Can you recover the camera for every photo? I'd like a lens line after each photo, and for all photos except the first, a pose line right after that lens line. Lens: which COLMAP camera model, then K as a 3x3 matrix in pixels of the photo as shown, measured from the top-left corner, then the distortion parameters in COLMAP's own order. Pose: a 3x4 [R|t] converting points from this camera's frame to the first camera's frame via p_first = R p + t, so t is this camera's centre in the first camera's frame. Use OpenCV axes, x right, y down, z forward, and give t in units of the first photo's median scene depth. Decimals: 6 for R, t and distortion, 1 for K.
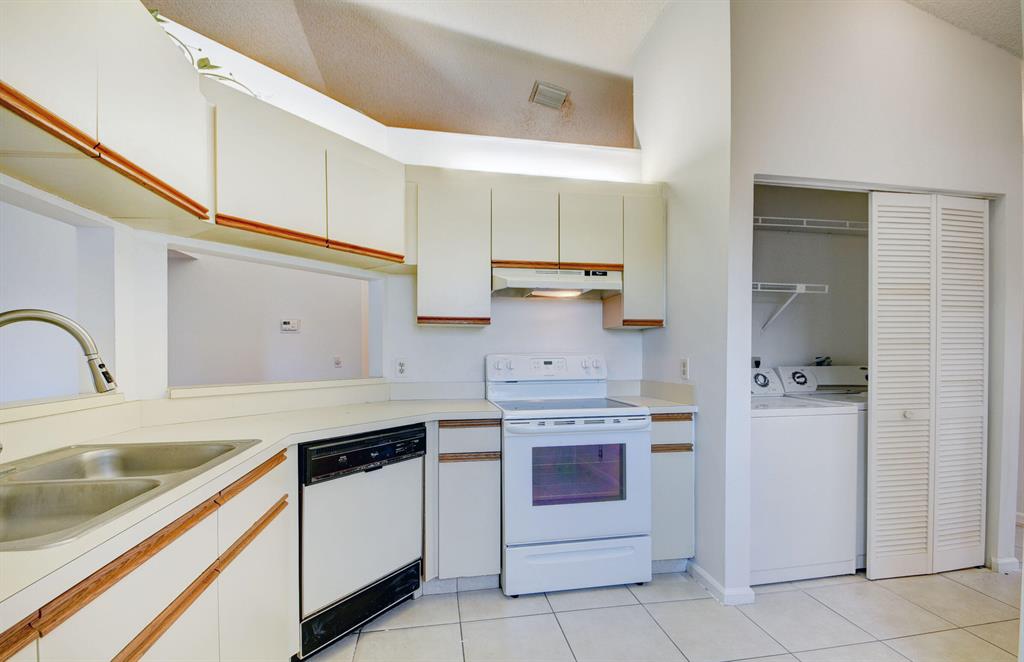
lens RADIAL K [[445.3, 0, 508.3], [0, 445.3, 359.2], [0, 0, 1]] dist [0.002015, 0.000083]
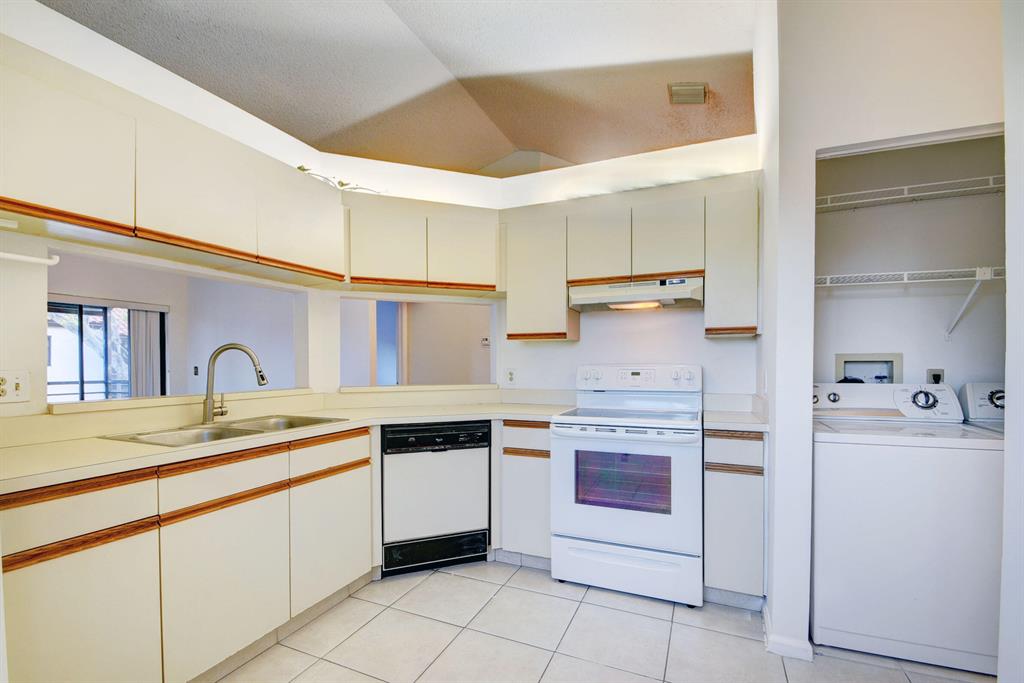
lens RADIAL K [[449.8, 0, 510.1], [0, 449.8, 369.5], [0, 0, 1]] dist [-0.000313, -0.000363]
pose [[0.837313, 0.006265, -0.546687, 0.512374], [-0.005792, 0.999980, 0.002589, -0.002926], [0.546692, 0.000998, 0.837333, -0.018514]]
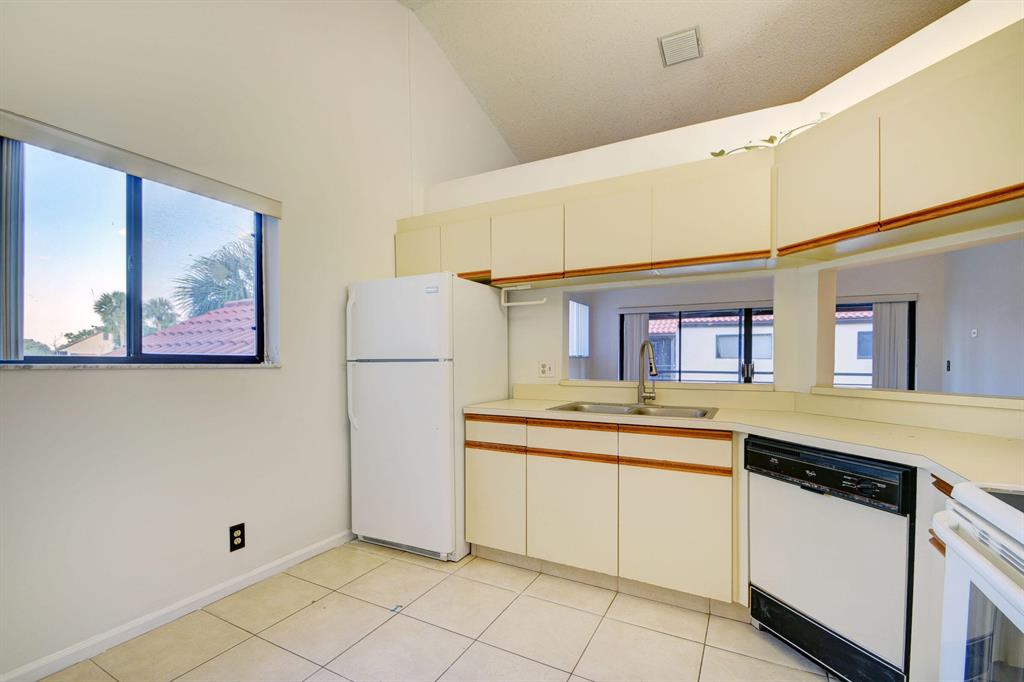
lens RADIAL K [[455.5, 0, 507.5], [0, 455.5, 366.4], [0, 0, 1]] dist [0.018819, -0.020946]
pose [[-0.606572, 0.014800, -0.794891, 0.640971], [-0.010160, 0.999601, 0.026365, -0.012088], [0.794964, 0.024068, -0.606179, 0.879306]]
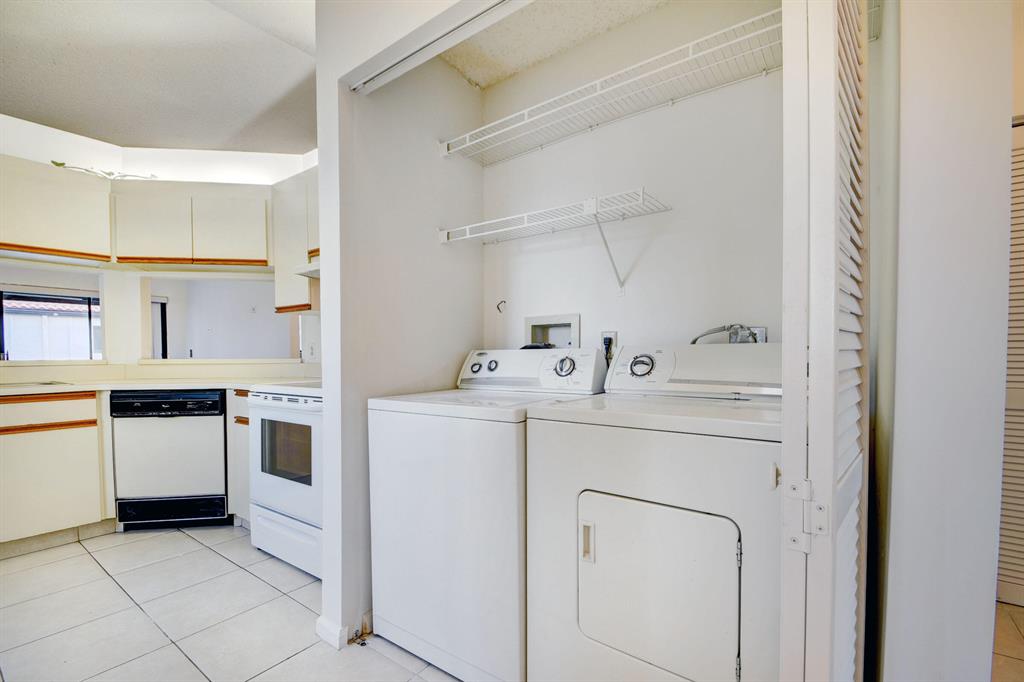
lens RADIAL K [[455.5, 0, 507.5], [0, 455.5, 366.4], [0, 0, 1]] dist [0.018819, -0.020946]
pose [[0.691926, 0.016465, -0.721781, 1.249814], [-0.006087, 0.999837, 0.016972, 0.045038], [0.721943, -0.007350, 0.691913, 0.640393]]
